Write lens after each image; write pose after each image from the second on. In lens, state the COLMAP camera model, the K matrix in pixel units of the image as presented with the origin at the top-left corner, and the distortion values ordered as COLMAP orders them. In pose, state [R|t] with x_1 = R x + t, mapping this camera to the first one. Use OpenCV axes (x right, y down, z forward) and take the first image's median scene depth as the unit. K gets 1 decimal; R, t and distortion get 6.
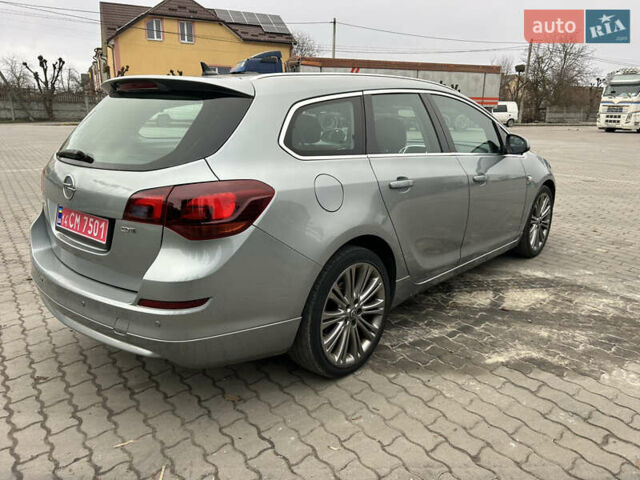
lens RADIAL K [[482.2, 0, 321.4], [0, 482.2, 239.9], [0, 0, 1]] dist [0.030968, -0.022803]
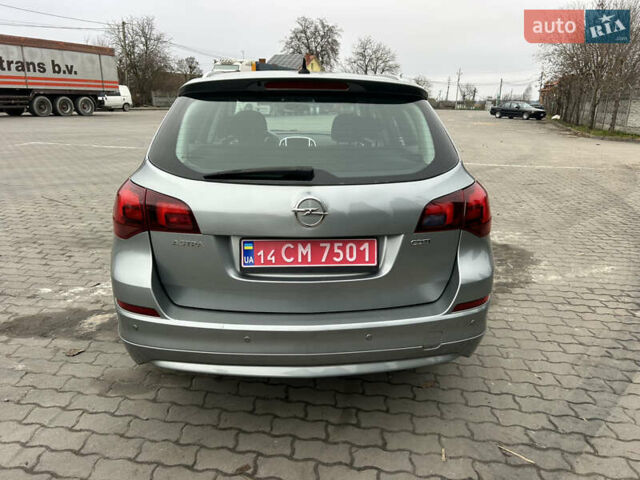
lens RADIAL K [[482.2, 0, 319.4], [0, 482.2, 244.1], [0, 0, 1]] dist [0.030968, -0.022803]
pose [[0.704036, -0.202443, 0.680698, -0.081141], [0.174822, 0.978417, 0.110171, -0.010720], [-0.688310, 0.041437, 0.724232, 0.030442]]
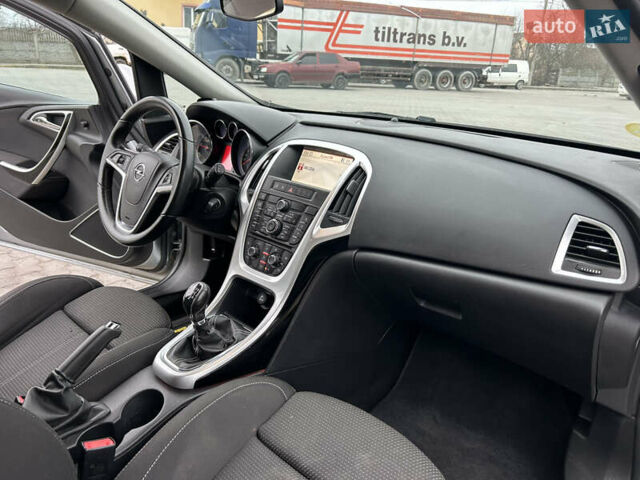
lens RADIAL K [[471.7, 0, 319.7], [0, 471.7, 241.8], [0, 0, 1]] dist [0.011194, 0.001530]
pose [[0.999222, 0.039399, 0.001956, 0.037548], [-0.039401, 0.994421, 0.097849, -0.030377], [0.001911, -0.097850, 0.995199, 0.125536]]
